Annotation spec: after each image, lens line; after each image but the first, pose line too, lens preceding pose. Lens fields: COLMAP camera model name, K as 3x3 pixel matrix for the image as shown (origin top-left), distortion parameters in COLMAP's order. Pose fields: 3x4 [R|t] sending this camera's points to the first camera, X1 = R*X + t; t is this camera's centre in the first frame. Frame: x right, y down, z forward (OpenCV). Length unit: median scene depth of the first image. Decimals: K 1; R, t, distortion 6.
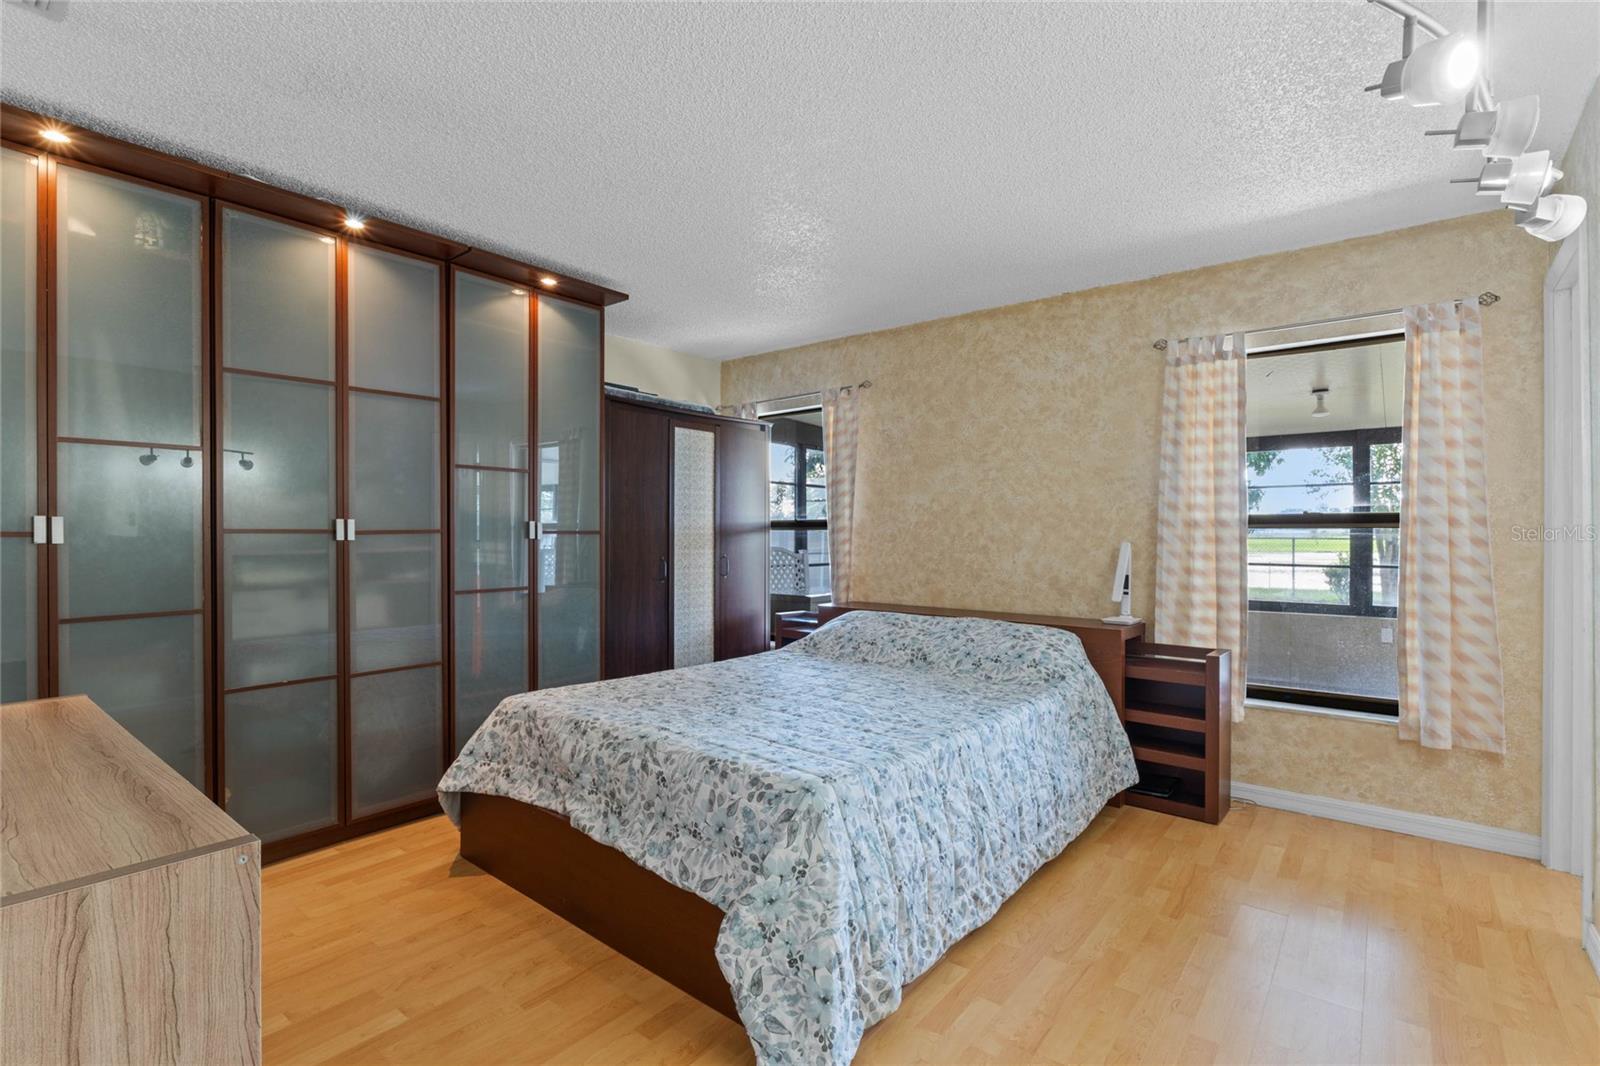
lens RADIAL K [[754.2, 0, 800.1], [0, 754.2, 531.7], [0, 0, 1]] dist [0.000045, -0.000529]
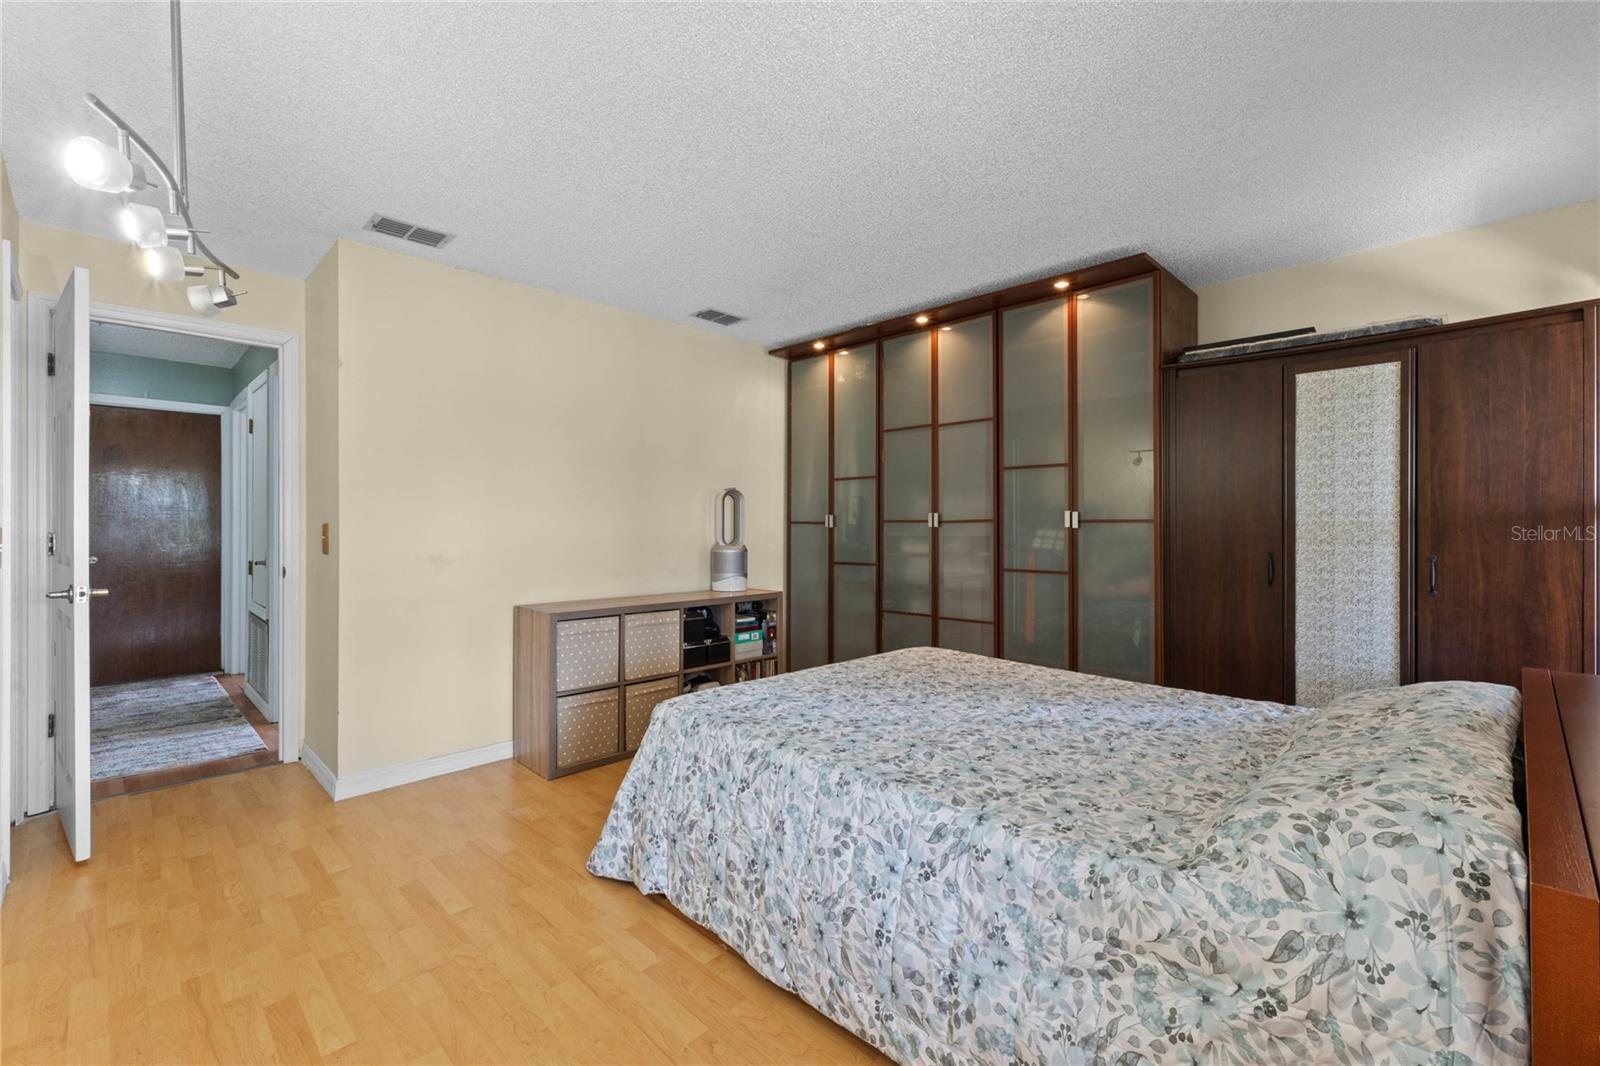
lens RADIAL K [[673.0, 0, 801.2], [0, 673.0, 529.0], [0, 0, 1]] dist [0.003027, -0.000536]
pose [[-0.097857, 0.005975, -0.995183, 0.766272], [-0.000055, 0.999982, 0.006010, 0.007465], [0.995200, 0.000643, -0.097855, 0.859357]]
